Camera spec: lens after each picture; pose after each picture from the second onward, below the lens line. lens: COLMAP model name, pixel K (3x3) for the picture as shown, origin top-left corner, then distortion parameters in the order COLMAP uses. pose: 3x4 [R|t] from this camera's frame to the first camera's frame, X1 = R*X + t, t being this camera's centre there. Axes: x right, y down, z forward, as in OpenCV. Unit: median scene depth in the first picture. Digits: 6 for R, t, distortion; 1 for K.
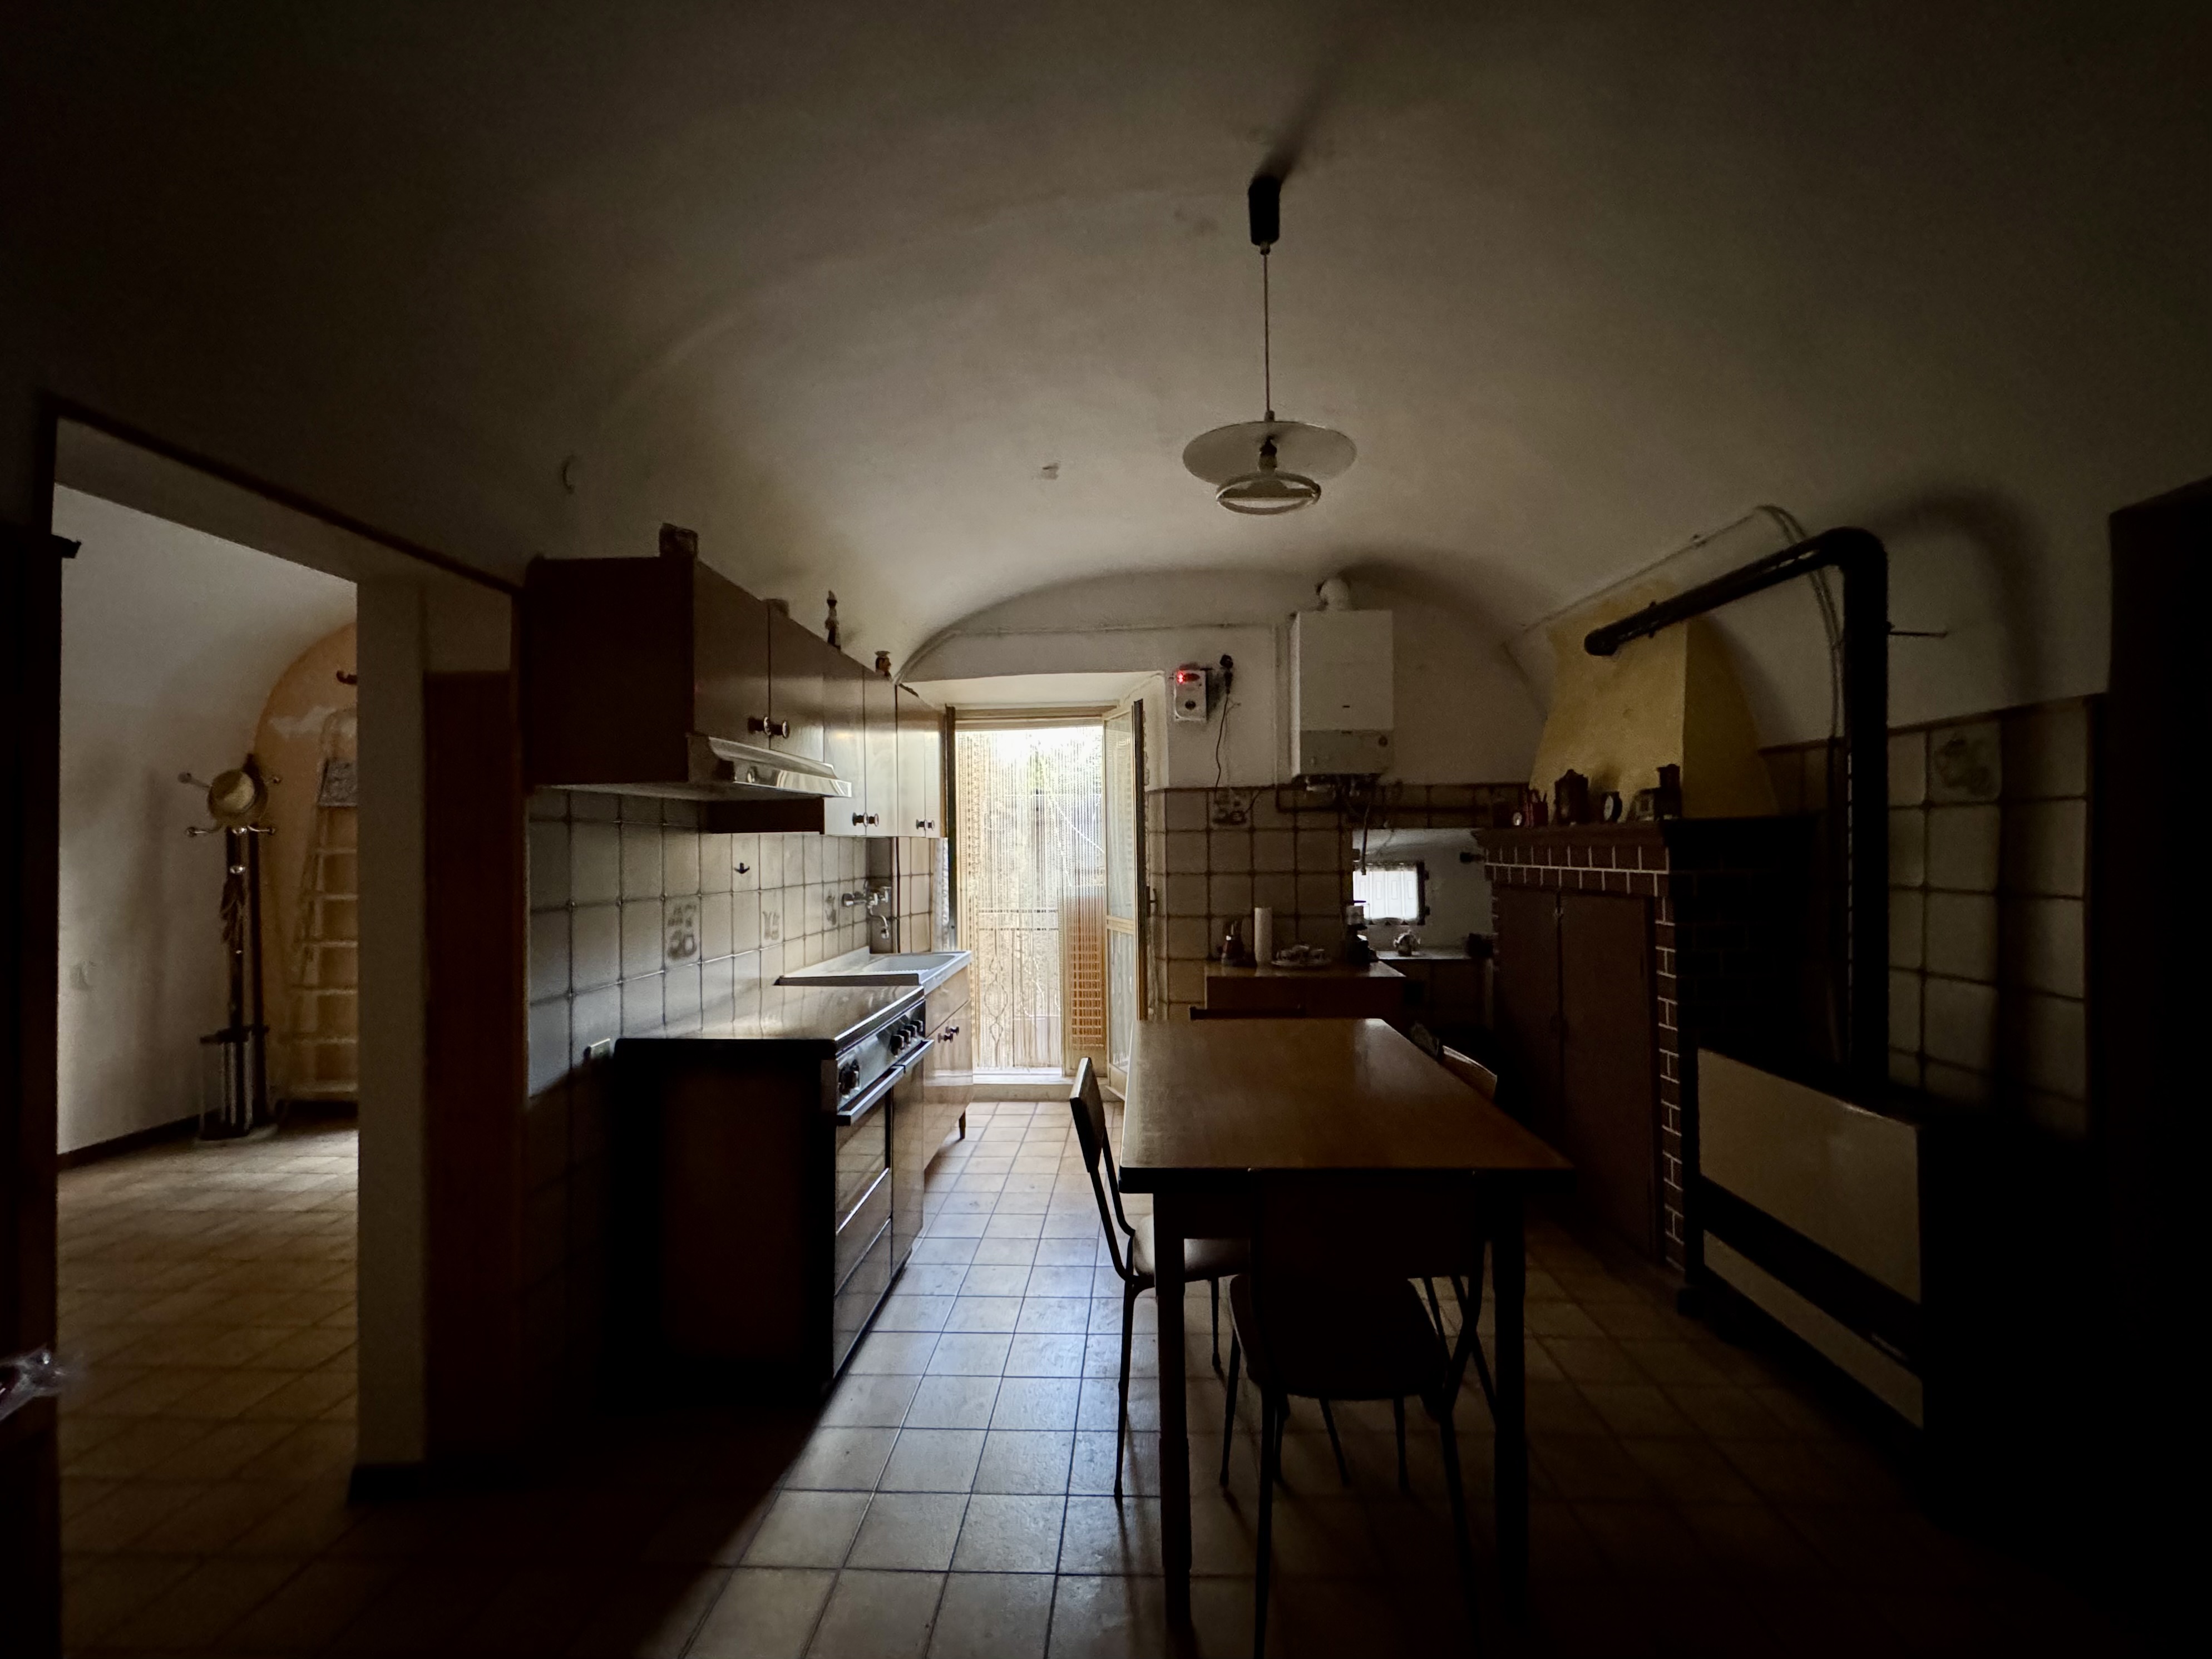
lens RADIAL K [[881.2, 0, 1112.9], [0, 881.2, 831.5], [0, 0, 1]] dist [-0.020703, 0.005132]
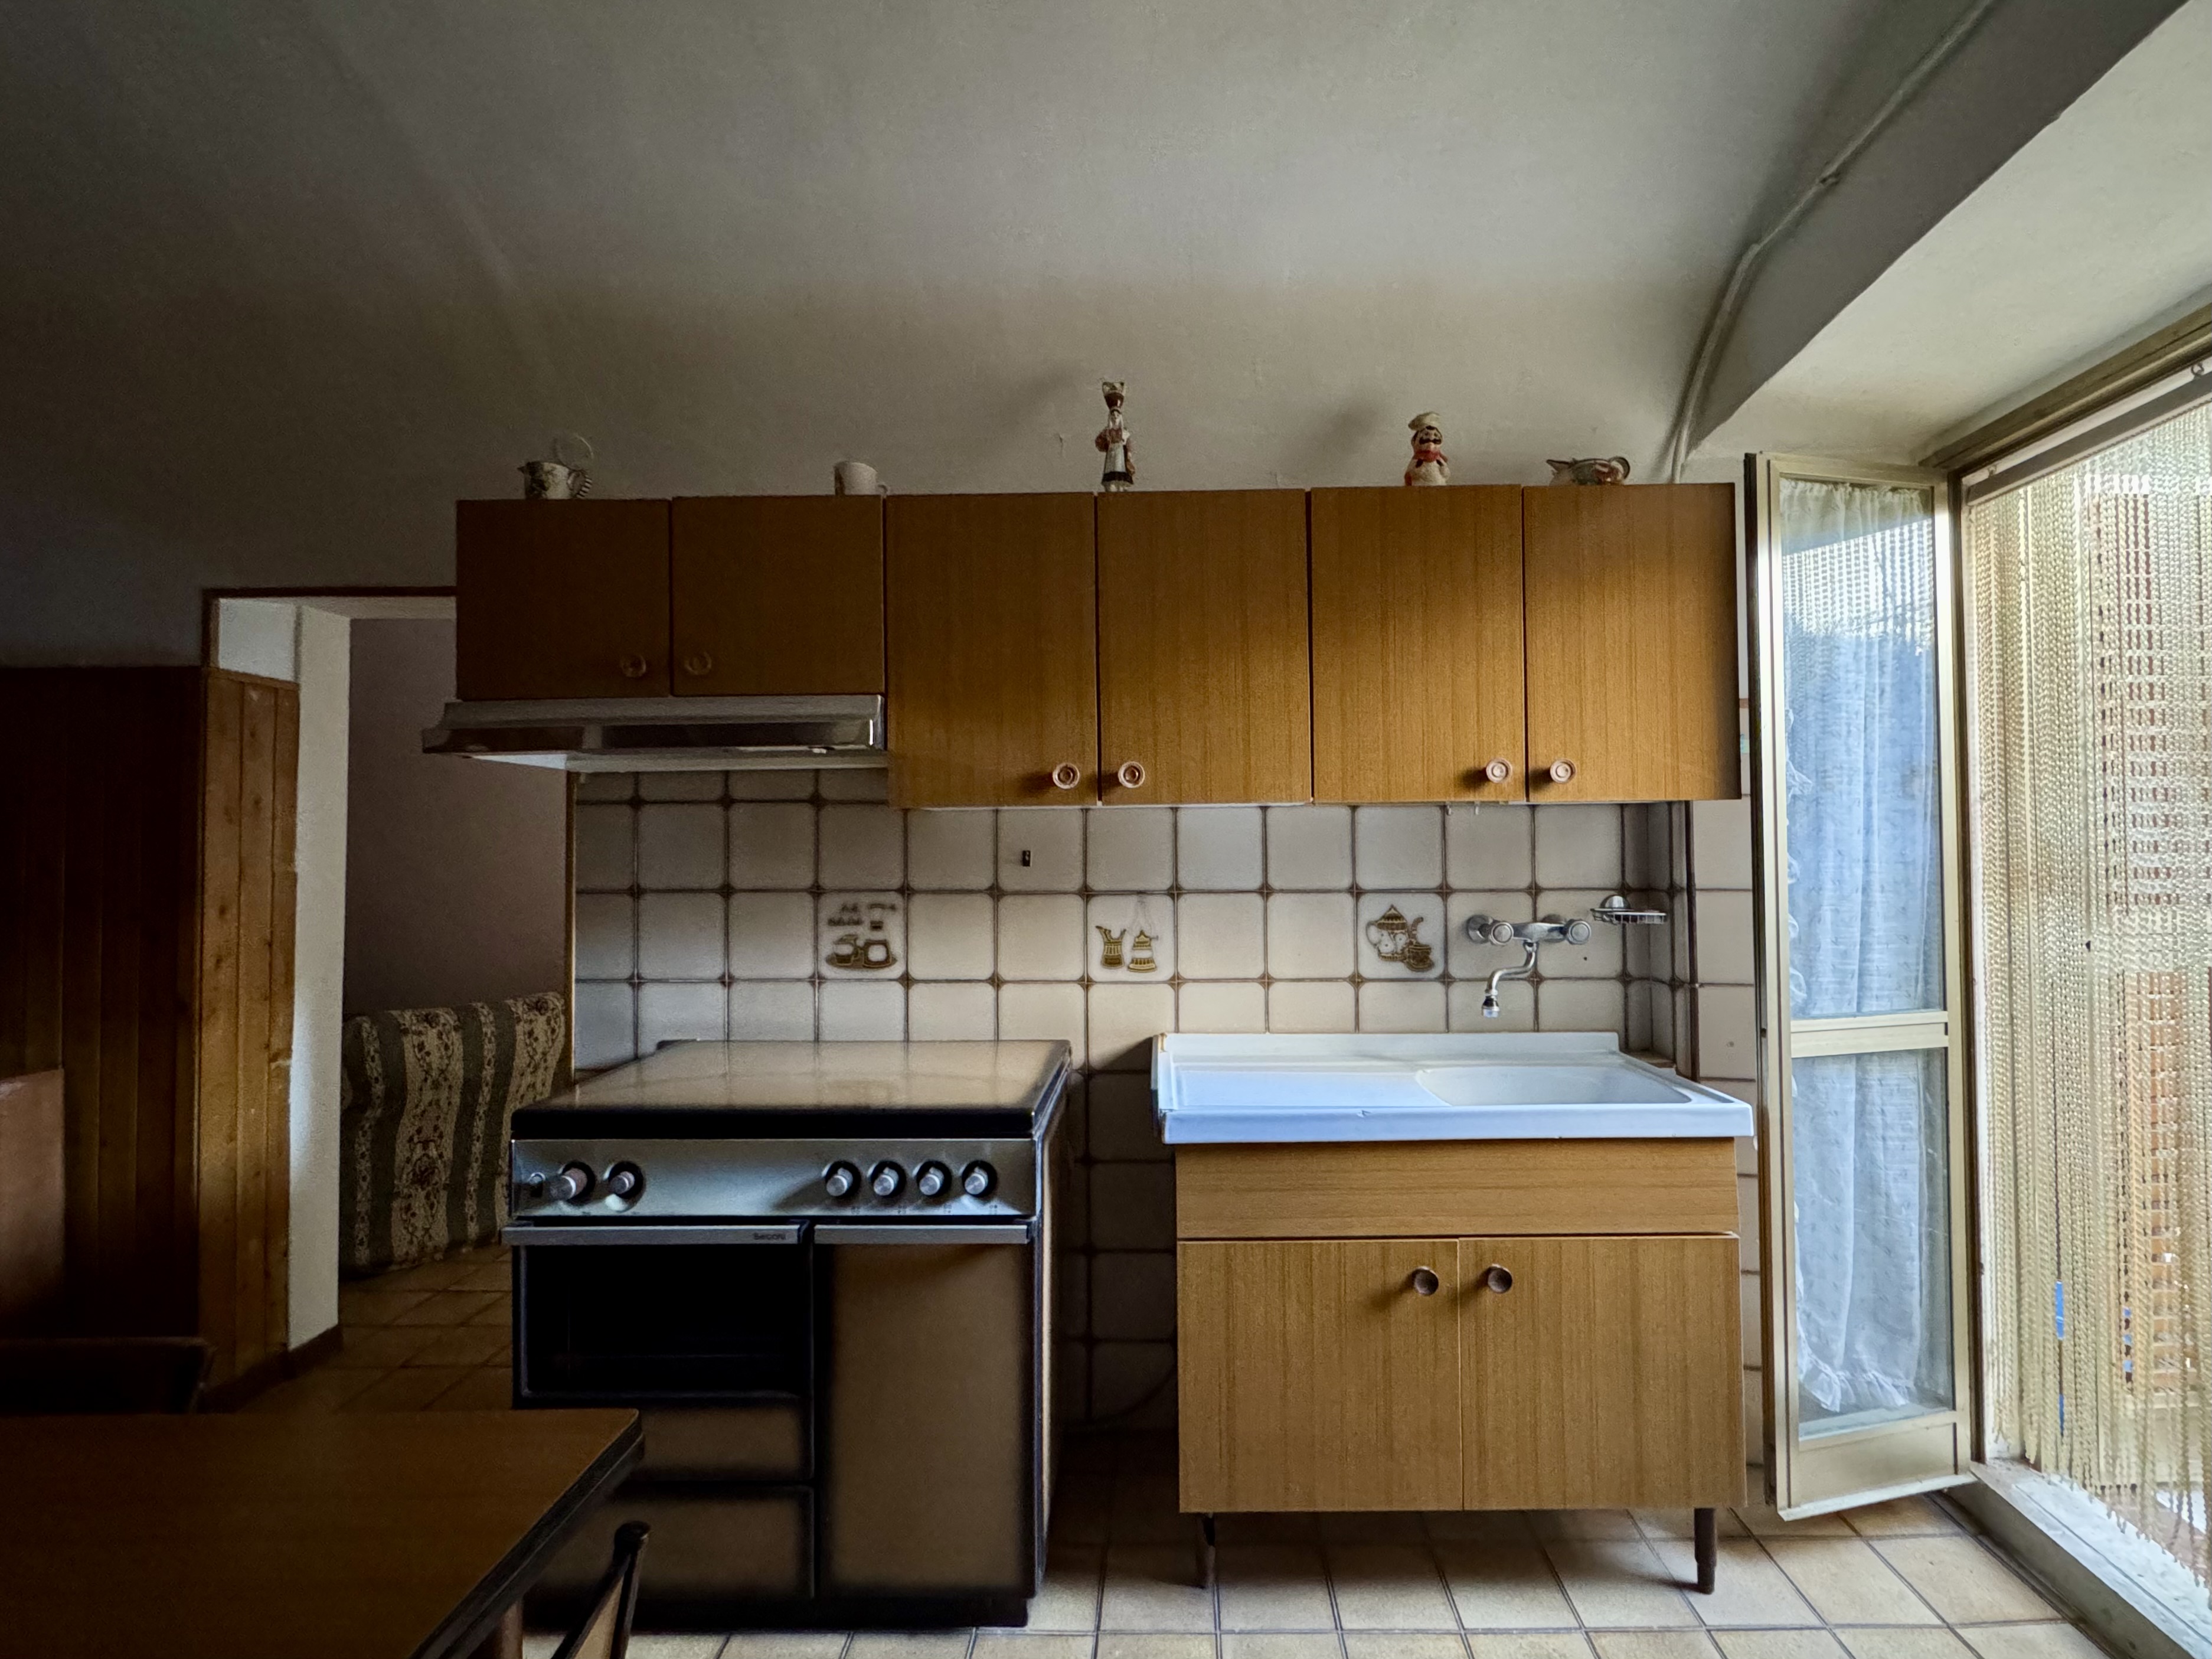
lens RADIAL K [[964.2, 0, 1106.0], [0, 964.2, 829.5], [0, 0, 1]] dist [-0.000107, 0.000260]
pose [[0.039094, 0.004698, -0.999224, 0.235955], [0.024930, 0.999673, 0.005675, 0.012175], [0.998925, -0.025132, 0.038964, 0.739766]]
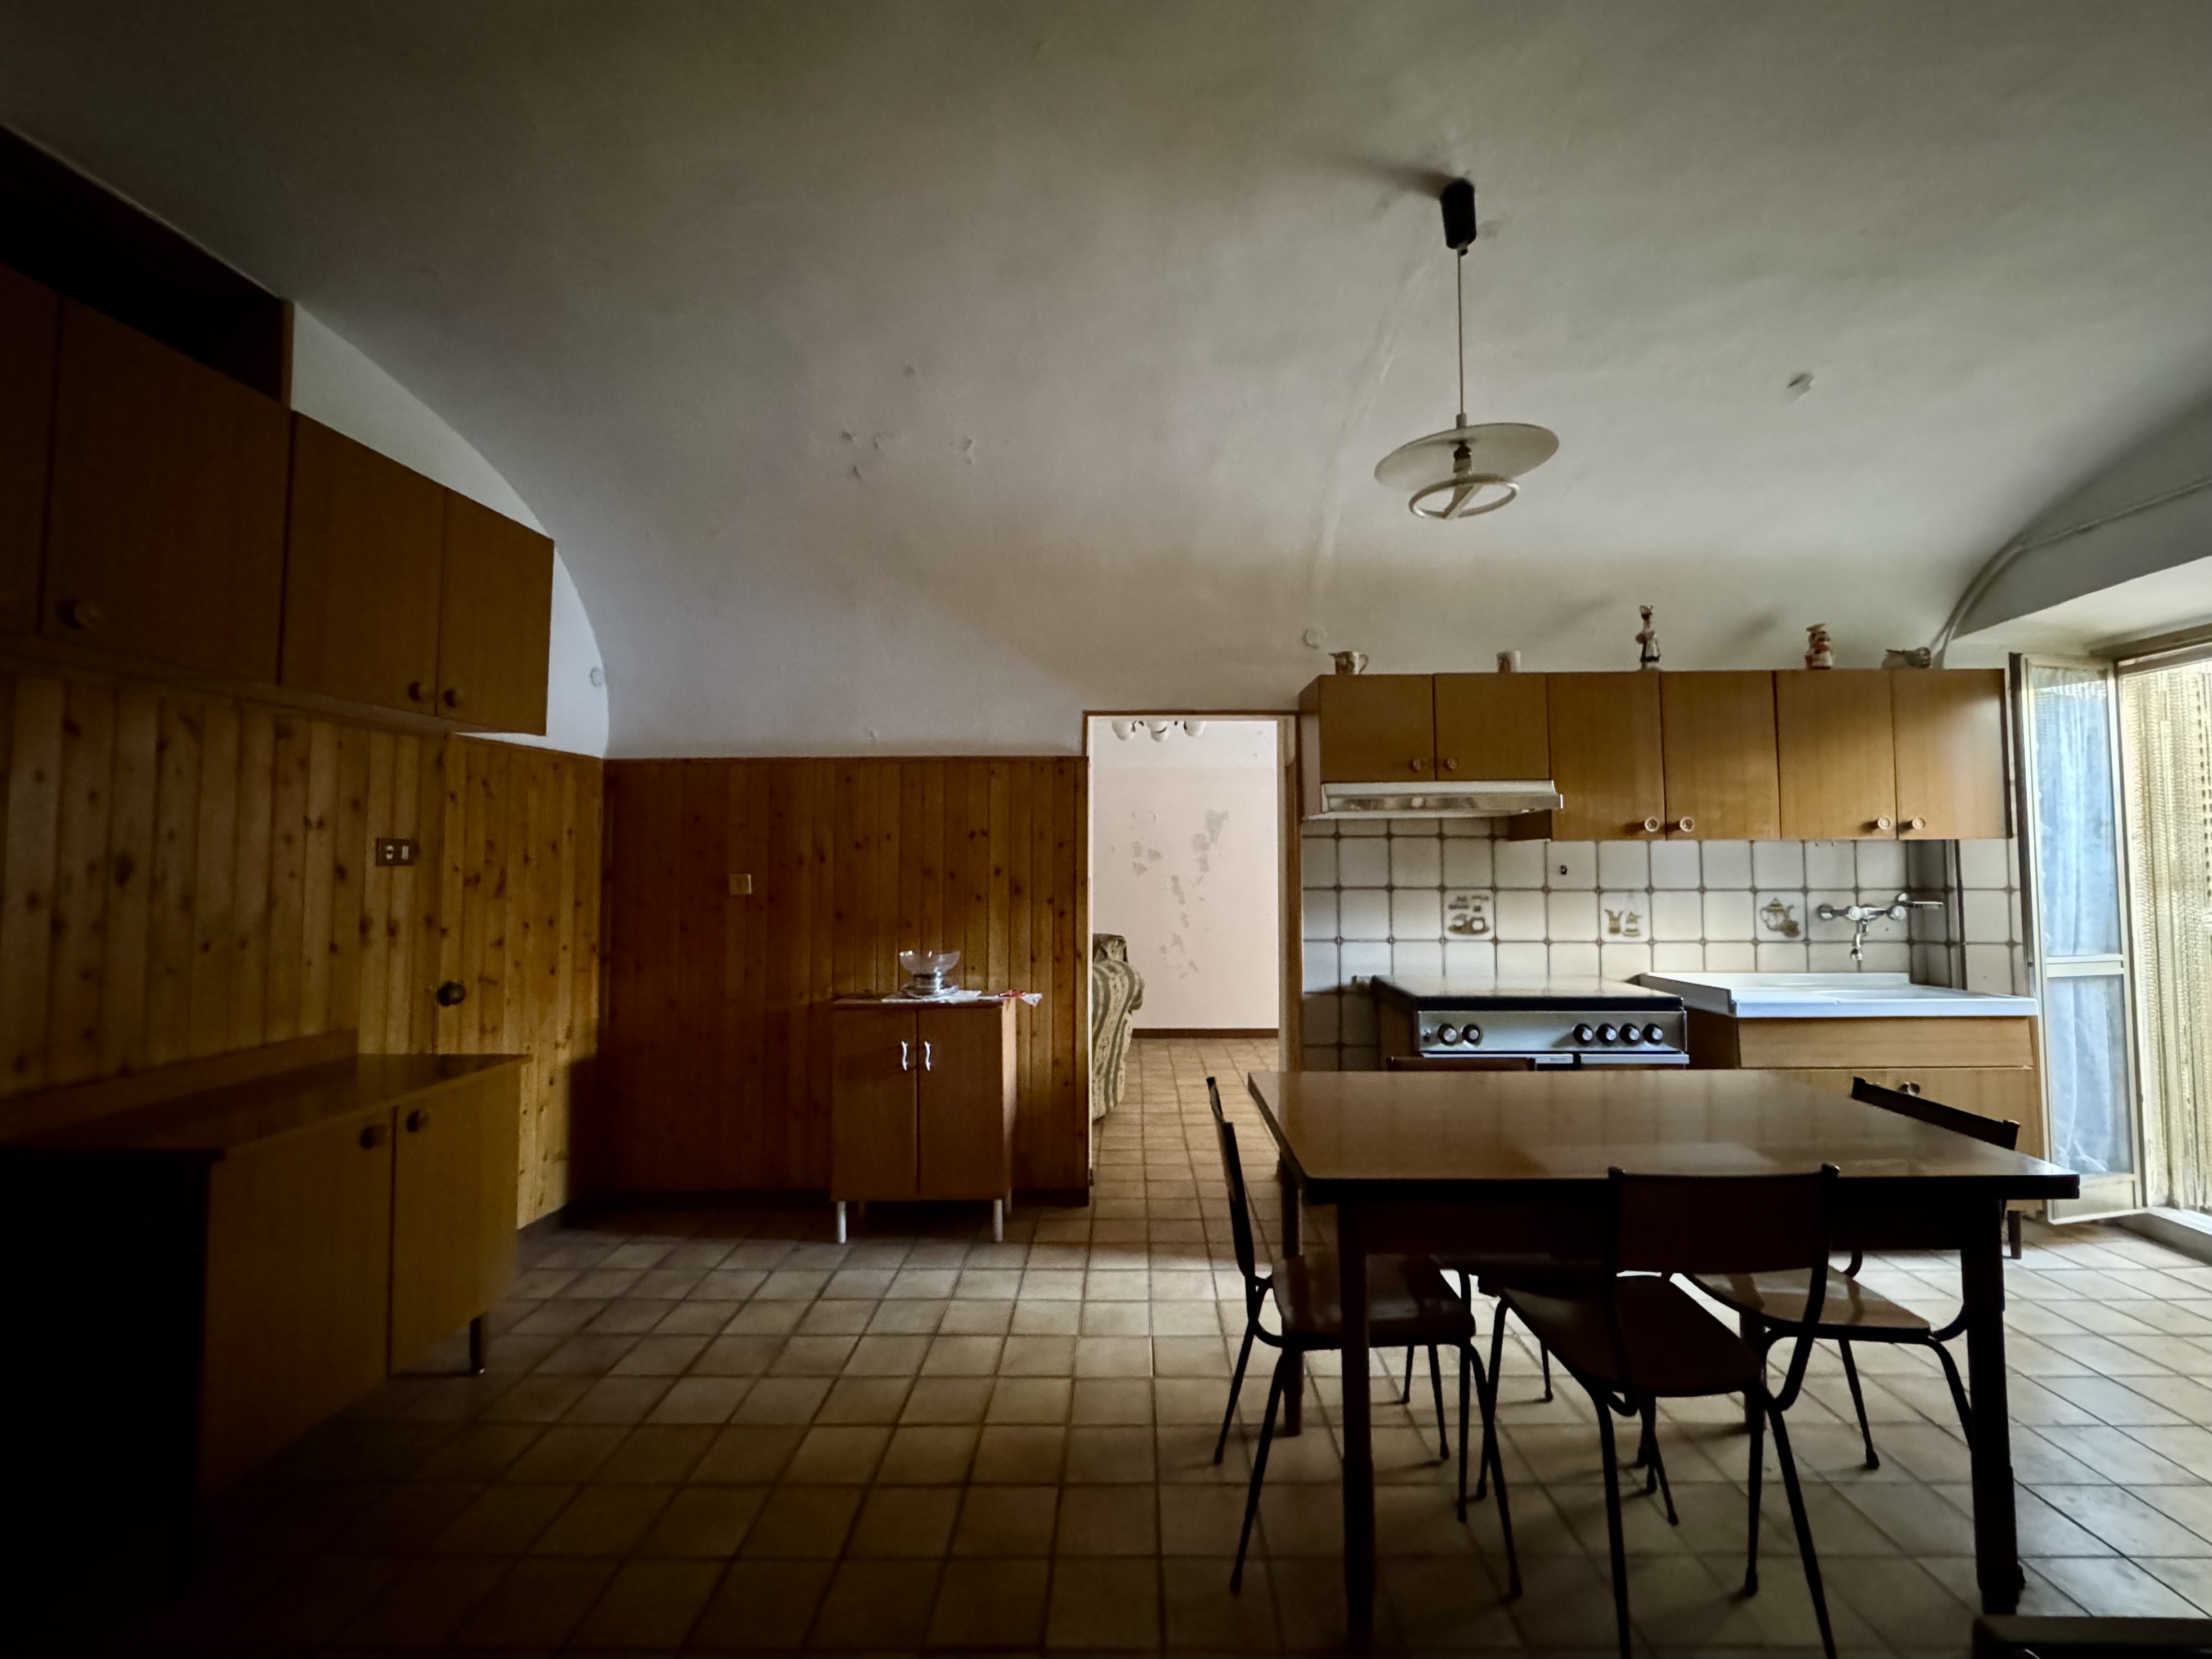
lens RADIAL K [[881.7, 0, 1106.9], [0, 881.7, 827.4], [0, 0, 1]] dist [-0.001668, 0.000187]
pose [[0.043457, -0.024808, -0.998747, 0.522842], [0.020789, 0.999498, -0.023922, 0.000360], [0.998839, -0.019723, 0.043951, 0.242203]]
